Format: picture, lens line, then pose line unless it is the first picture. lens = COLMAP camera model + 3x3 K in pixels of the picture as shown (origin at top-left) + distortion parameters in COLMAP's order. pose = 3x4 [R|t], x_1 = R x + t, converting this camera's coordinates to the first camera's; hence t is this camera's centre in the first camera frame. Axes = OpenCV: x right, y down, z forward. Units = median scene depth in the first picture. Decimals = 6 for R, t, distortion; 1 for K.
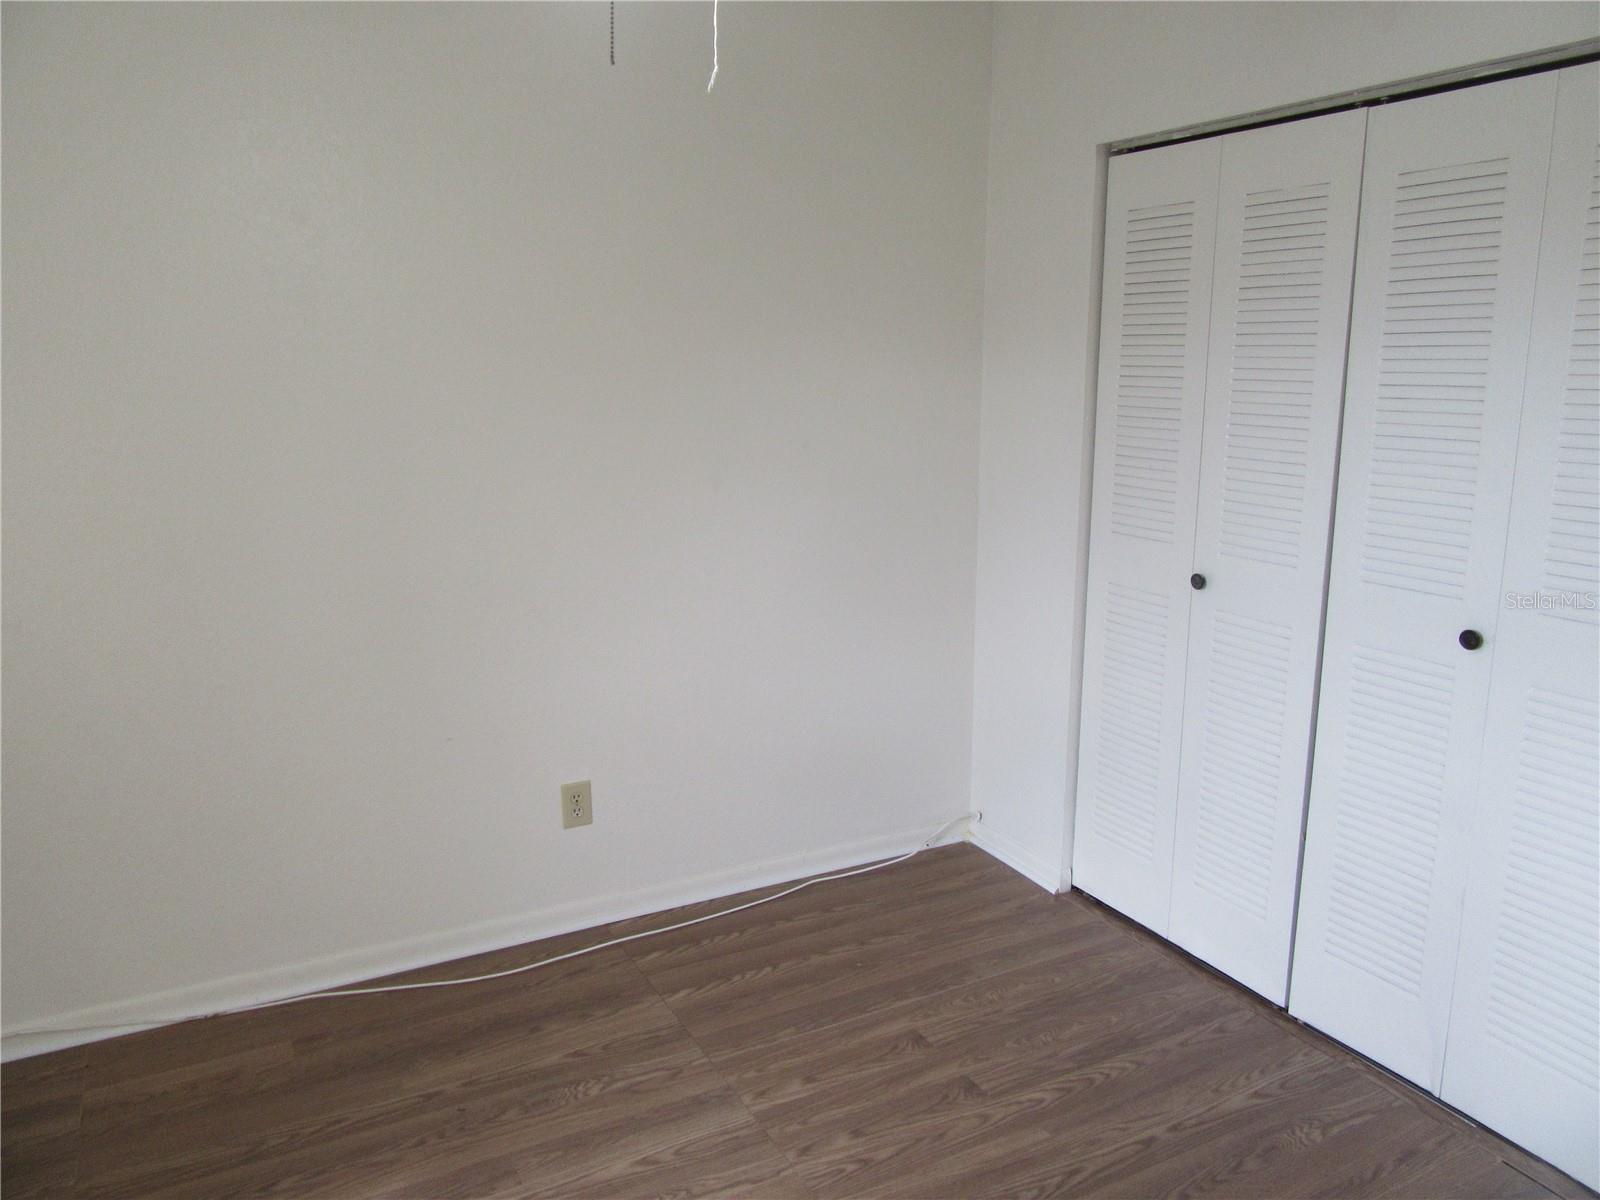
lens RADIAL K [[1186.1, 0, 793.6], [0, 1186.1, 602.4], [0, 0, 1]] dist [-0.002281, 0.001877]
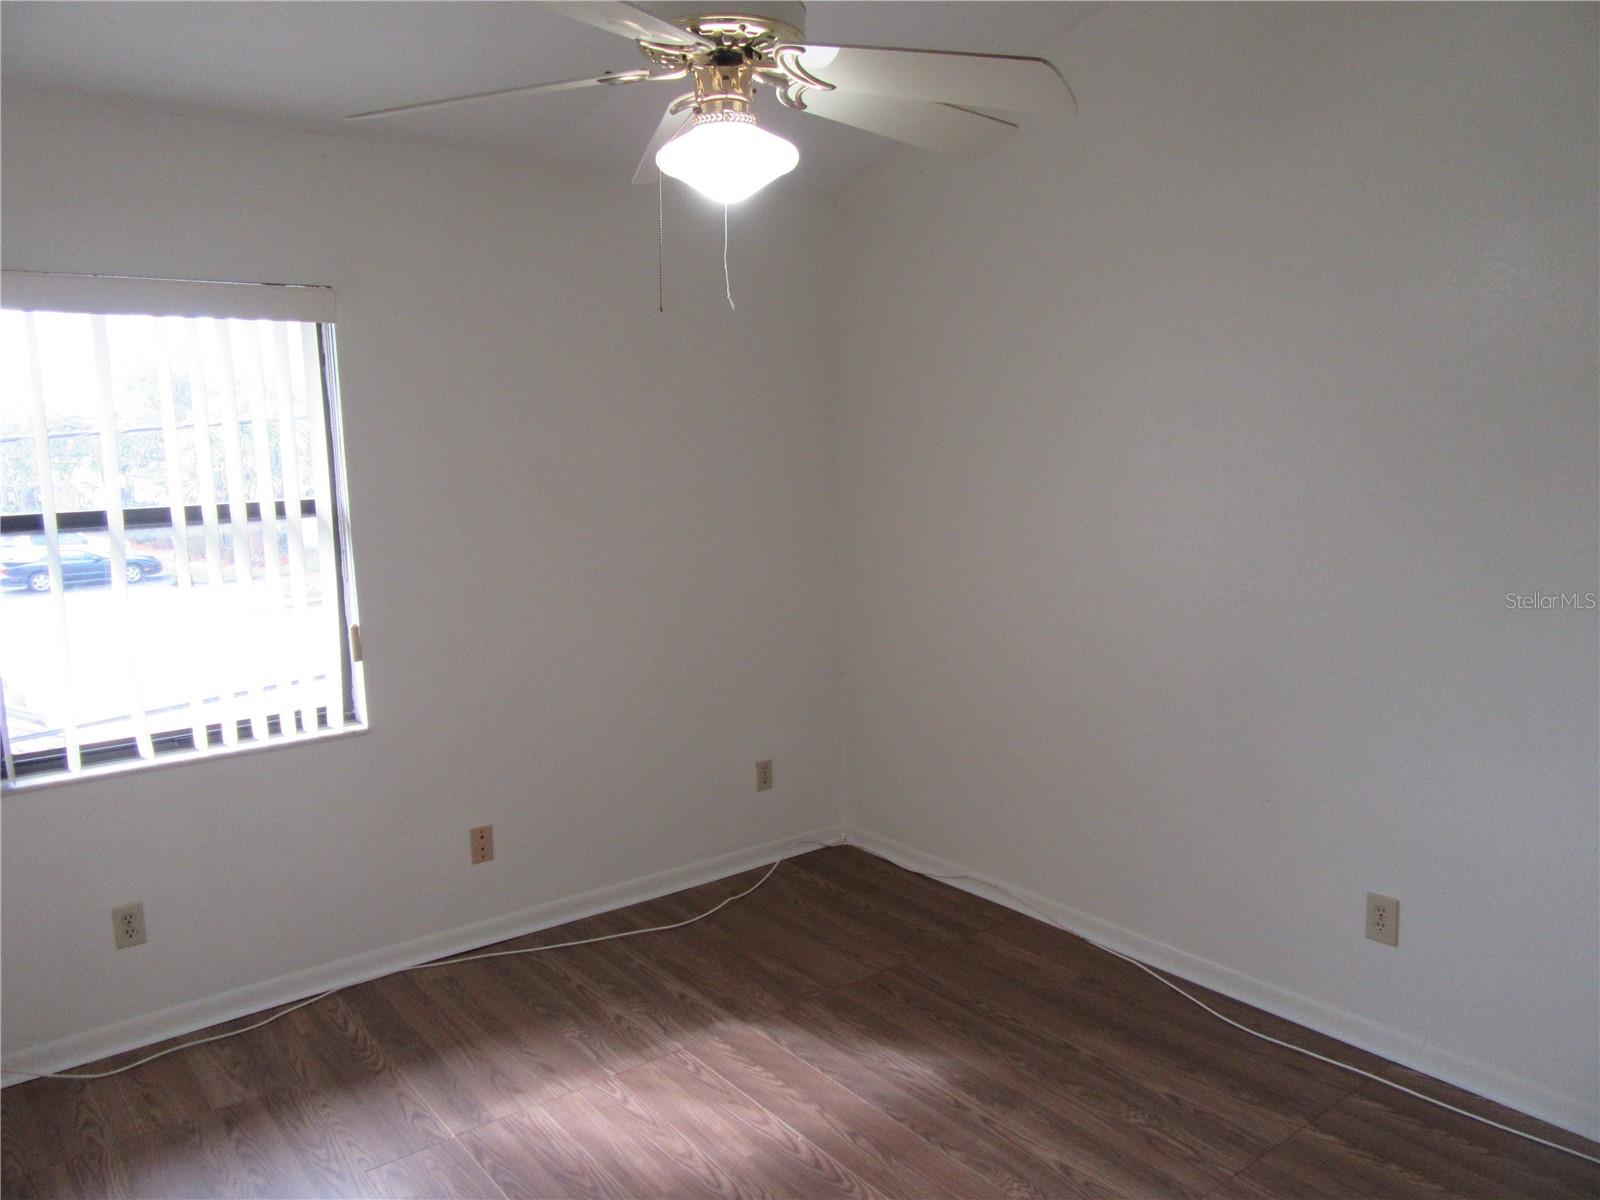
lens RADIAL K [[1186.1, 0, 793.6], [0, 1186.1, 602.4], [0, 0, 1]] dist [-0.002281, 0.001877]
pose [[0.176534, 0.137515, -0.974641, 0.736133], [-0.185539, 0.977091, 0.104255, -0.102465], [0.966649, 0.162430, 0.198004, 0.387866]]
